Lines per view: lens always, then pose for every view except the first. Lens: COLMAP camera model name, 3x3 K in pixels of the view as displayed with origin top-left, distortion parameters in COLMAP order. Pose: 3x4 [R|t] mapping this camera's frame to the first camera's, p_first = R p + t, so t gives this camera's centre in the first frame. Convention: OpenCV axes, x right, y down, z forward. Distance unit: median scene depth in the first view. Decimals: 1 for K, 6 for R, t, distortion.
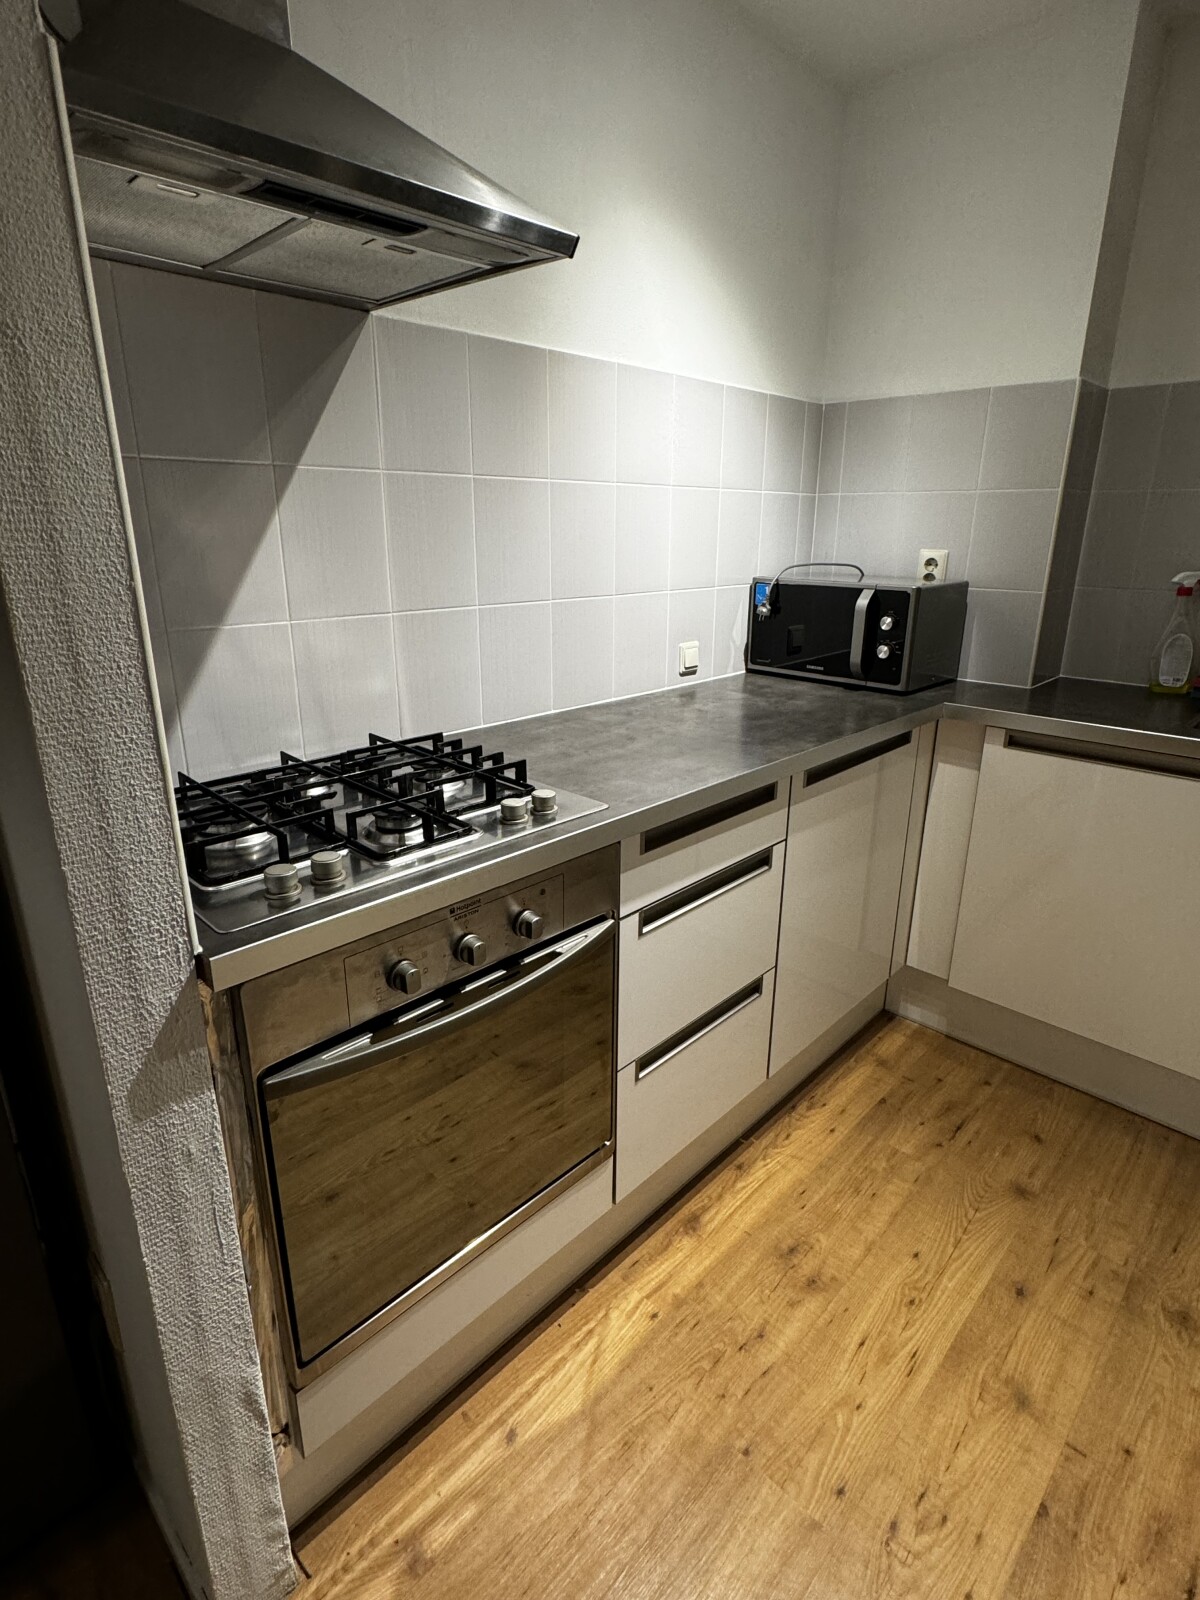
lens RADIAL K [[821.7, 0, 603.1], [0, 821.7, 793.4], [0, 0, 1]] dist [-0.001808, -0.000123]
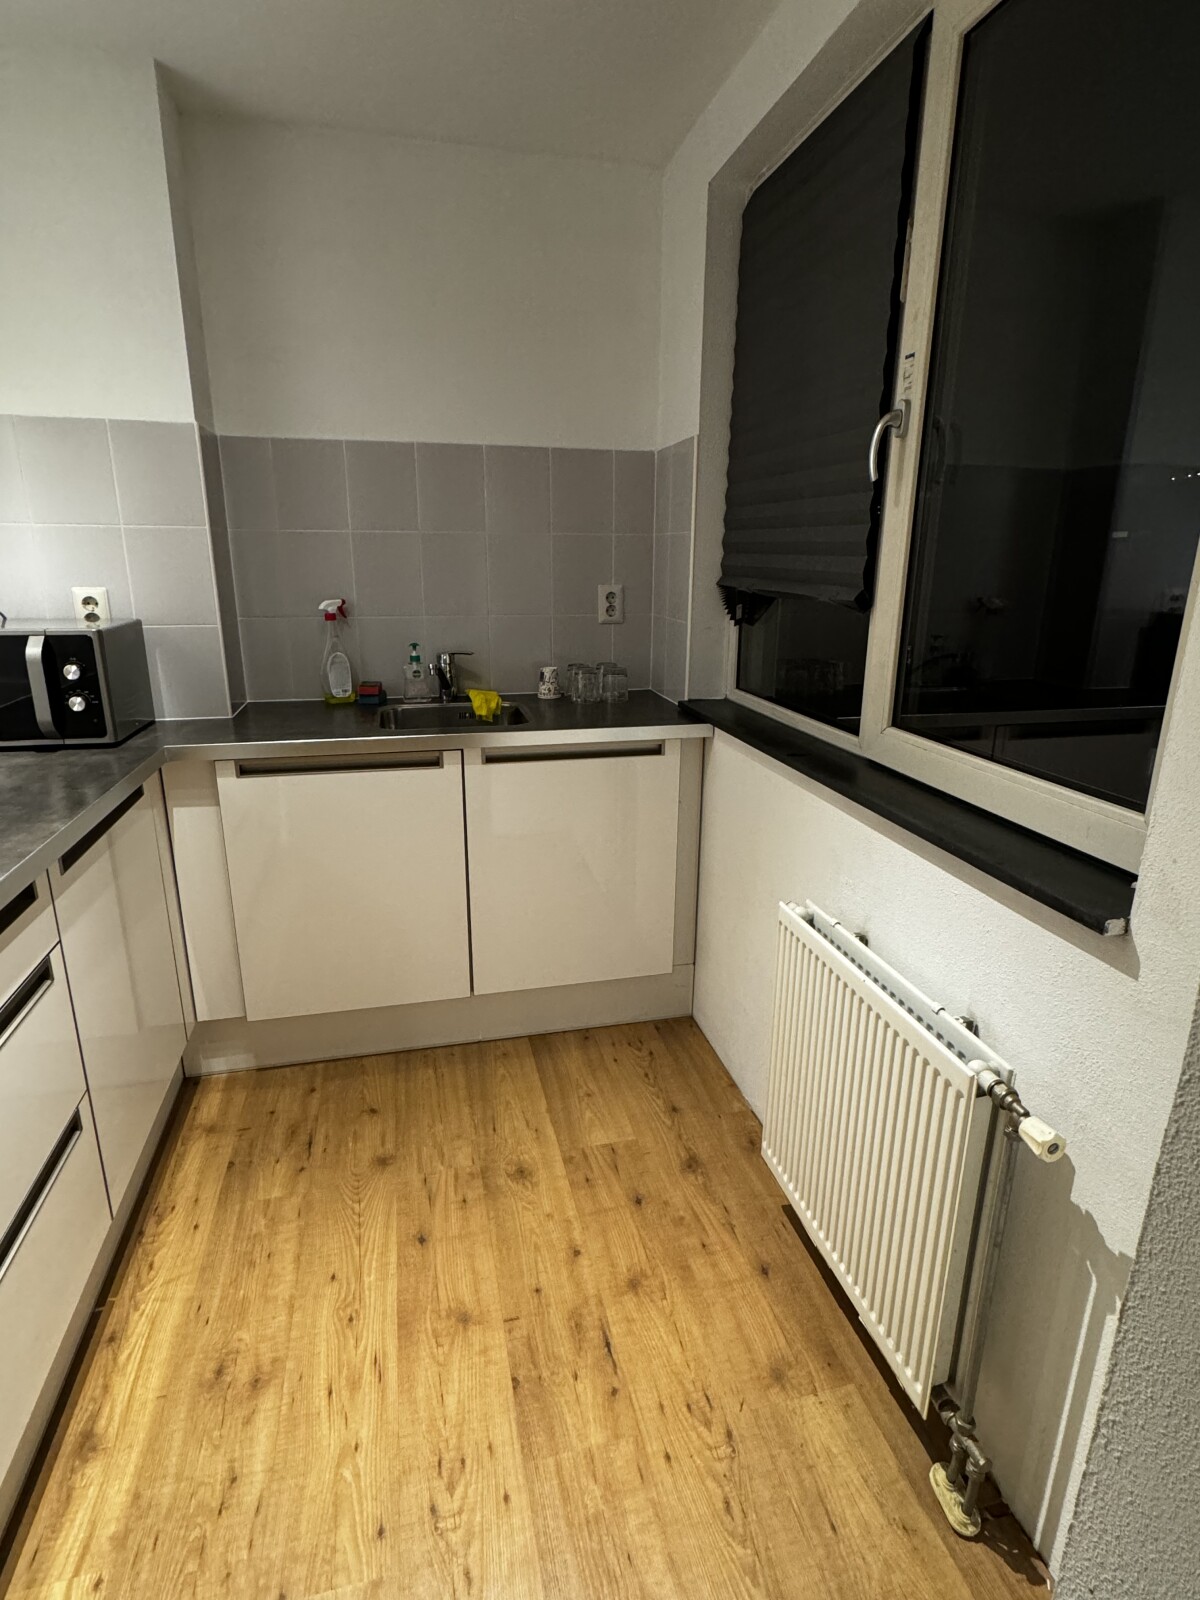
lens RADIAL K [[821.7, 0, 603.1], [0, 821.7, 793.4], [0, 0, 1]] dist [-0.001808, -0.000123]
pose [[0.534951, -0.232635, 0.812224, -0.124690], [0.254147, 0.961128, 0.107896, -0.038297], [-0.805752, 0.148706, 0.573280, 0.057279]]
